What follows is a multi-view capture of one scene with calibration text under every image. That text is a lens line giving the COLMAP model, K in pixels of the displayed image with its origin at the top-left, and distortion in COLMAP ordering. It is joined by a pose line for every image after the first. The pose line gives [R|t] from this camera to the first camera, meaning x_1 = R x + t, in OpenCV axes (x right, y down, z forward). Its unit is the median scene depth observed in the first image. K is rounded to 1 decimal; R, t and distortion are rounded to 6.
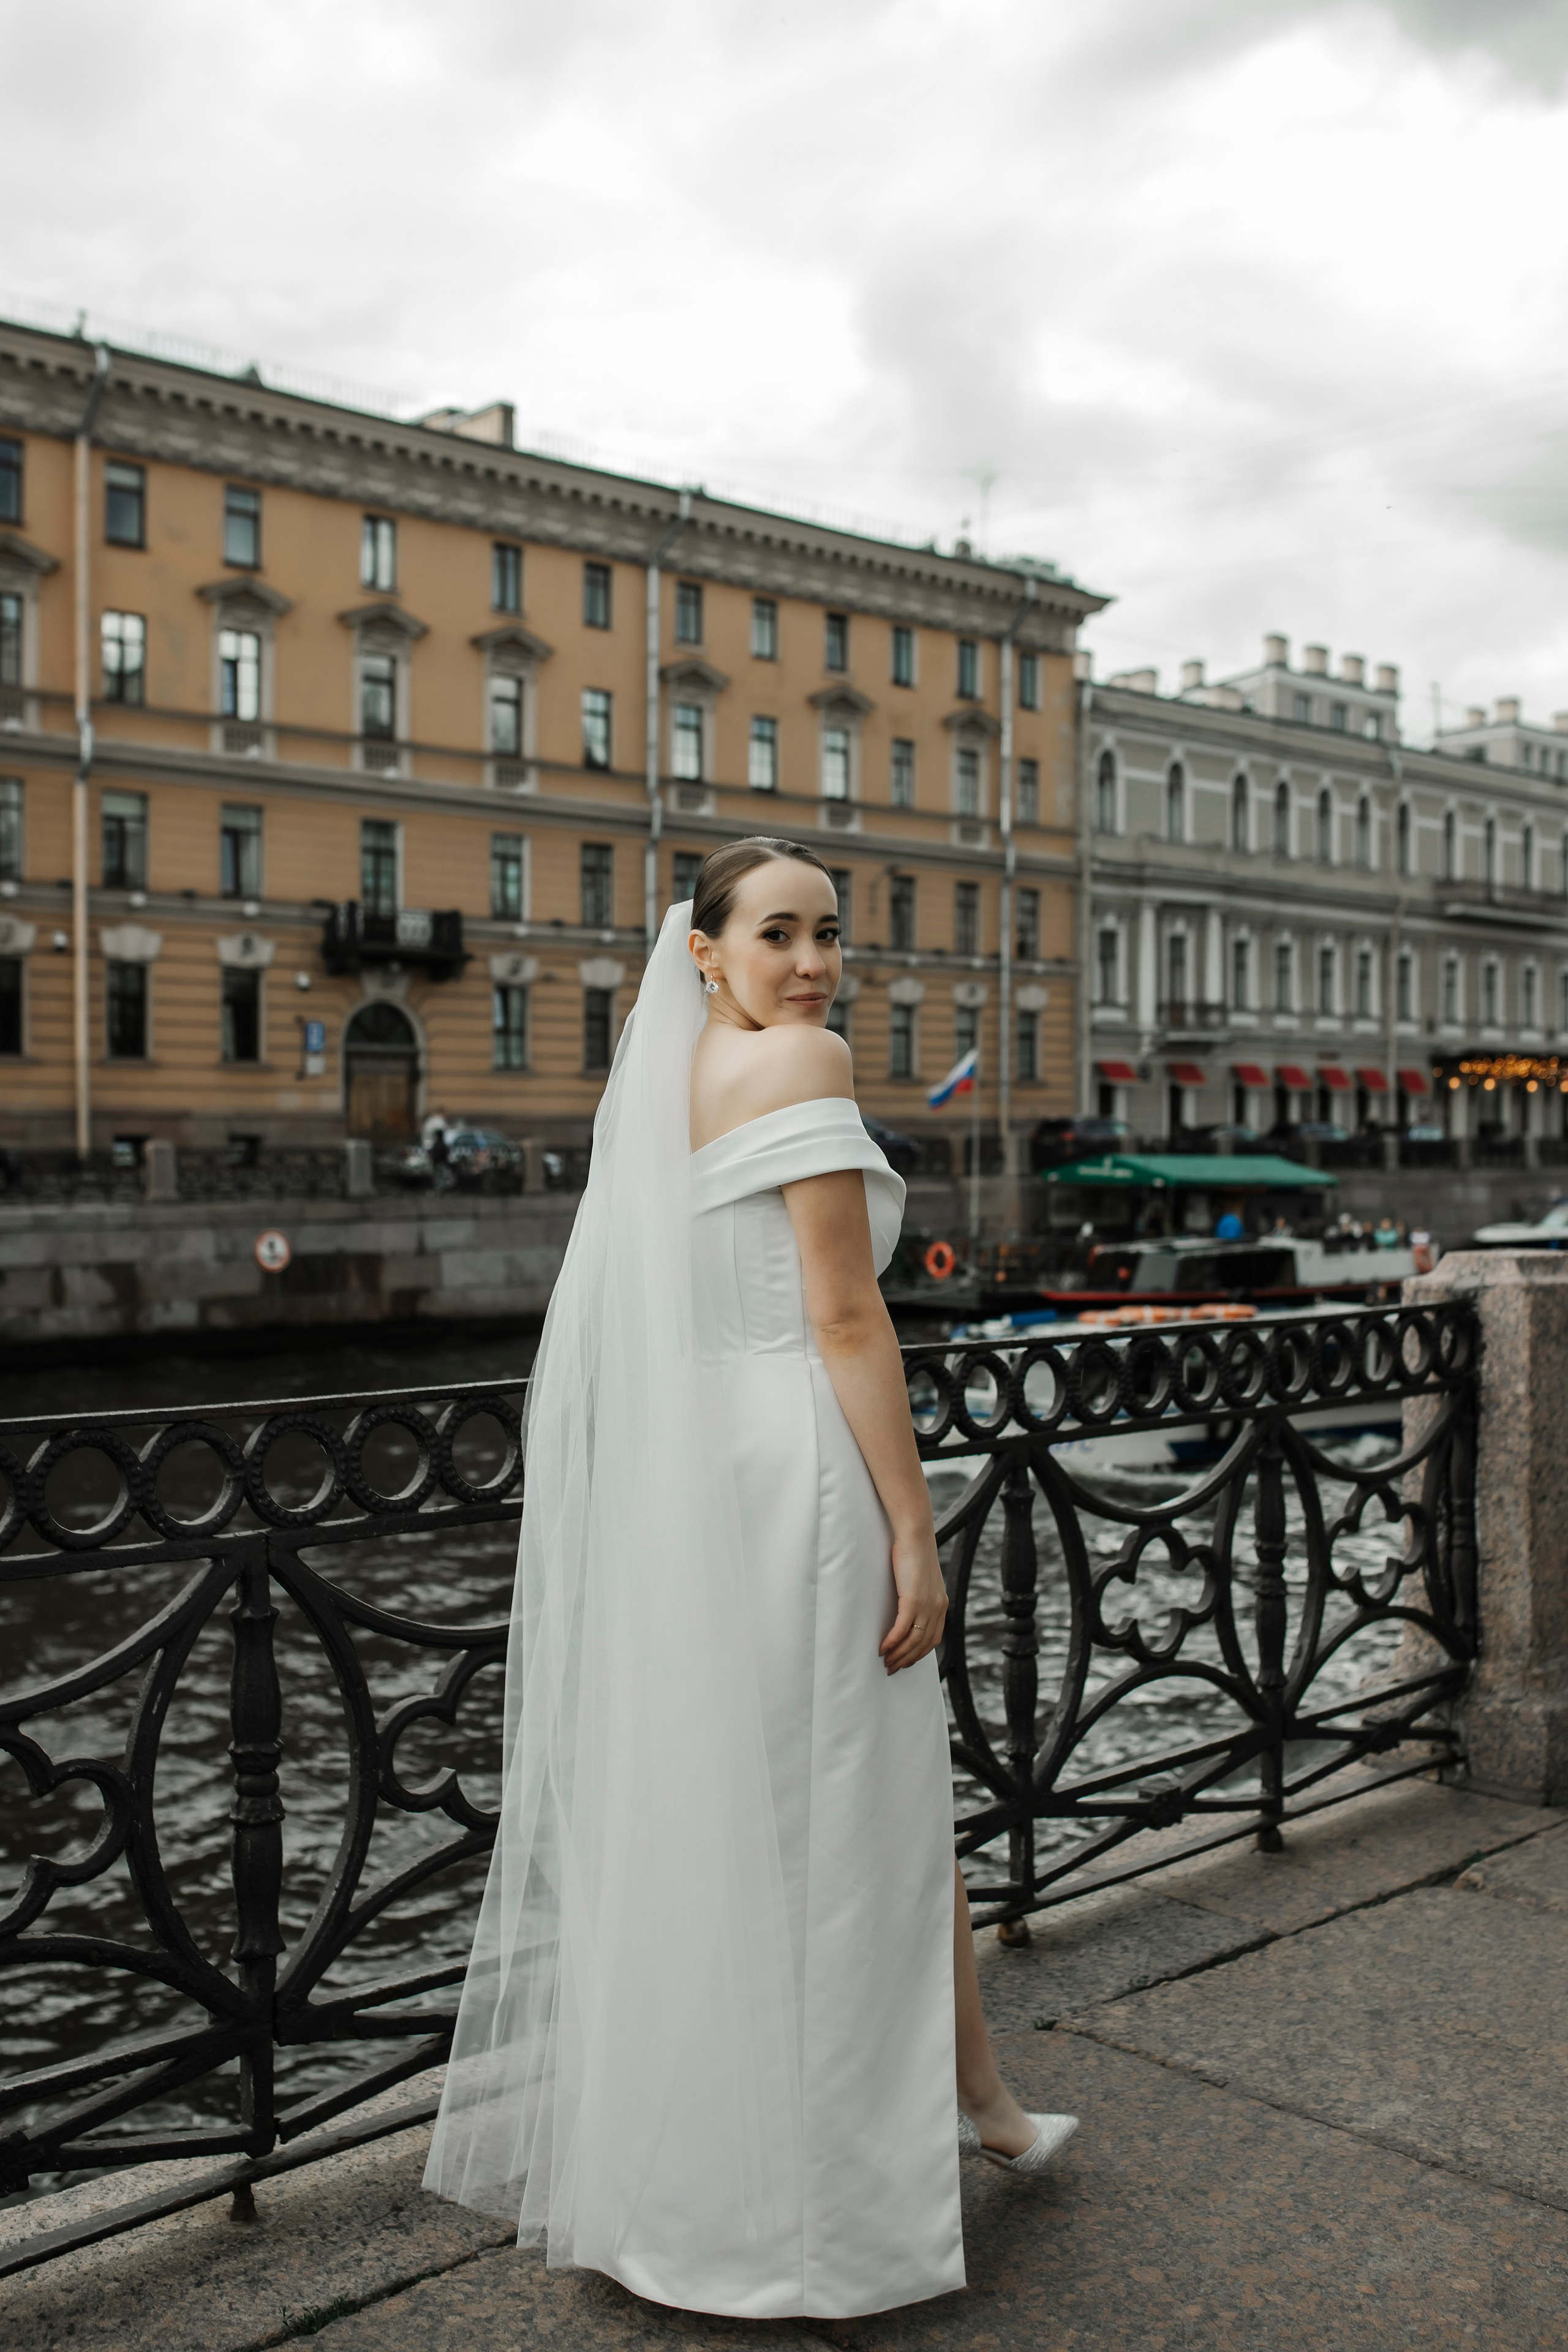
lens RADIAL K [[2256.7, 0, 792.3], [0, 2256.7, 1185.2], [0, 0, 1]] dist [-0.057599, 0.081543]
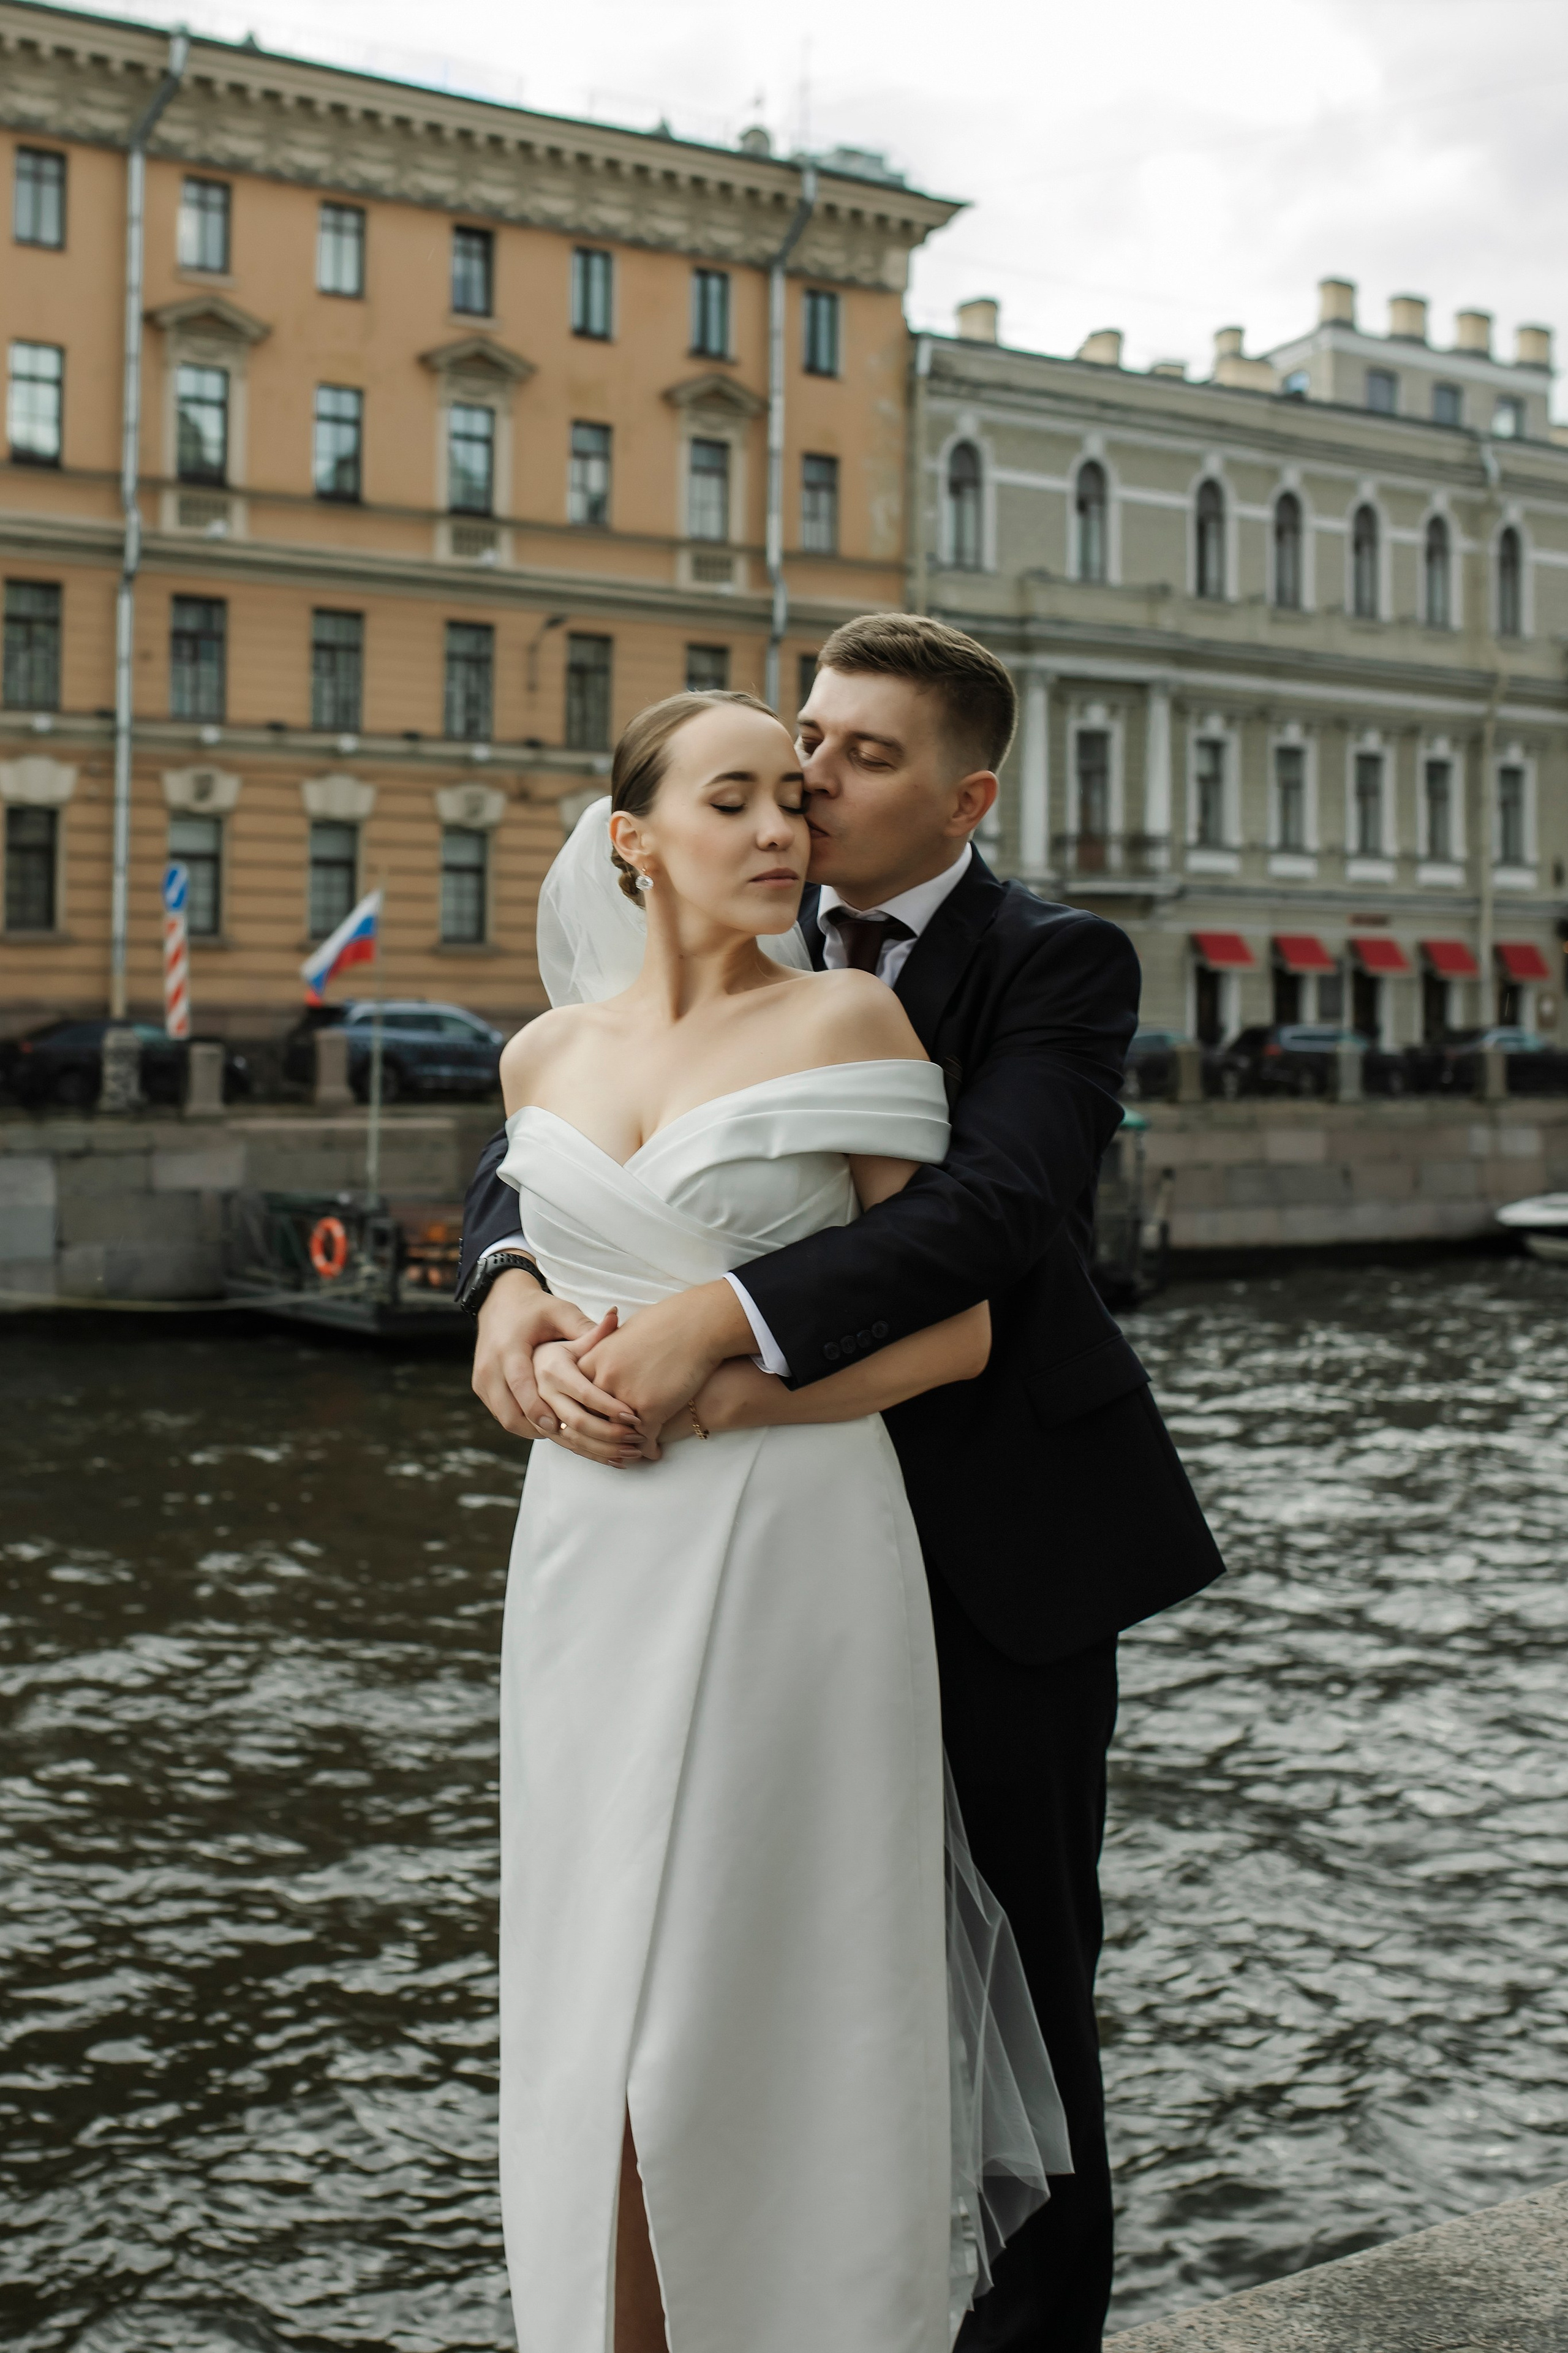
lens RADIAL K [[2884.1, 0, 784.1], [0, 2884.1, 1004.9], [0, 0, 1]] dist [-0.036551, -0.015252]
pose [[0.991133, 0.006814, -0.132699, 0.193768], [-0.011409, 0.999360, -0.033892, -0.004112], [0.132383, 0.035106, 0.990577, 0.181280]]
